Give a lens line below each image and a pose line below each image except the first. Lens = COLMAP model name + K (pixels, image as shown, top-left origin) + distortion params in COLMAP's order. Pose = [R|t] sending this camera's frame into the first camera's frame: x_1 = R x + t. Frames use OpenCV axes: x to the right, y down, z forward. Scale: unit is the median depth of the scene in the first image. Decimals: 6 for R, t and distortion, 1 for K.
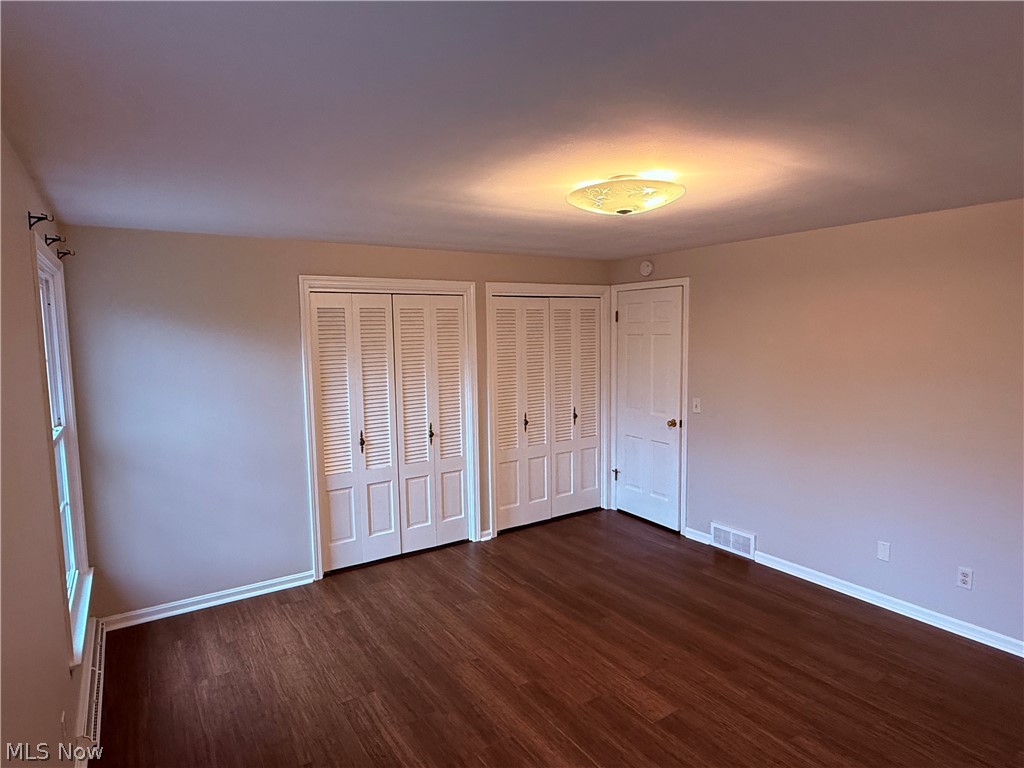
lens RADIAL K [[587.2, 0, 507.6], [0, 587.2, 385.0], [0, 0, 1]] dist [-0.000179, -0.000640]
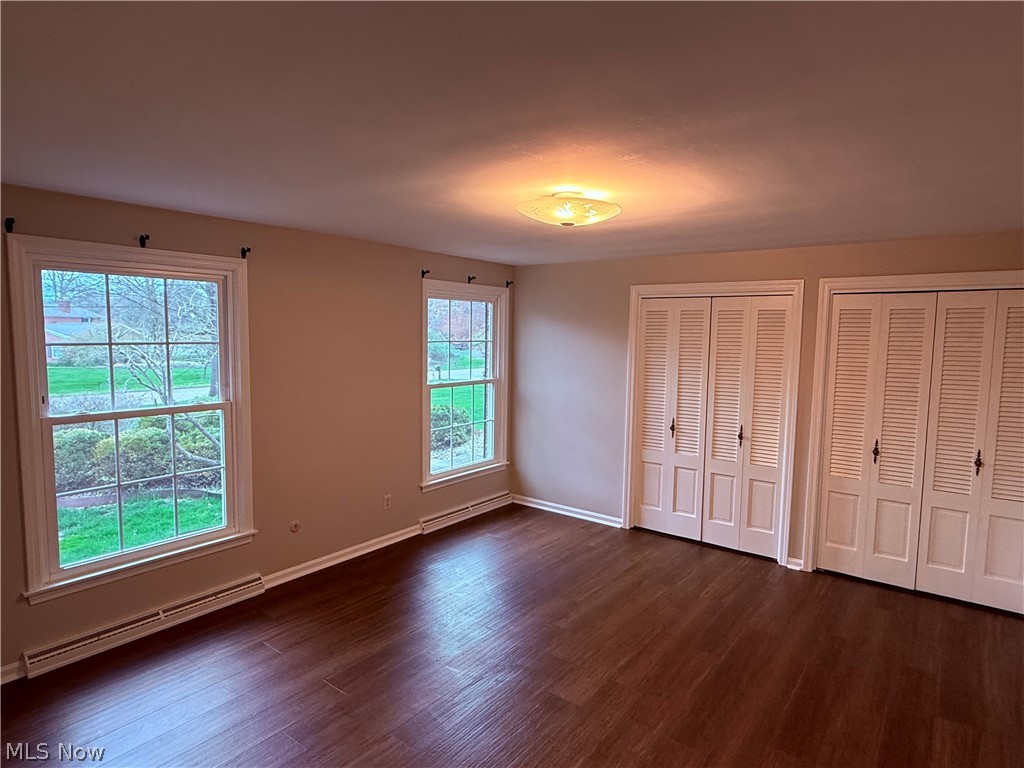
lens RADIAL K [[587.2, 0, 506.9], [0, 587.2, 383.1], [0, 0, 1]] dist [-0.000179, -0.000640]
pose [[0.328536, 0.105165, -0.938618, 0.697797], [-0.106642, 0.991557, 0.073769, -0.038399], [0.938452, 0.075861, 0.336977, 0.302066]]
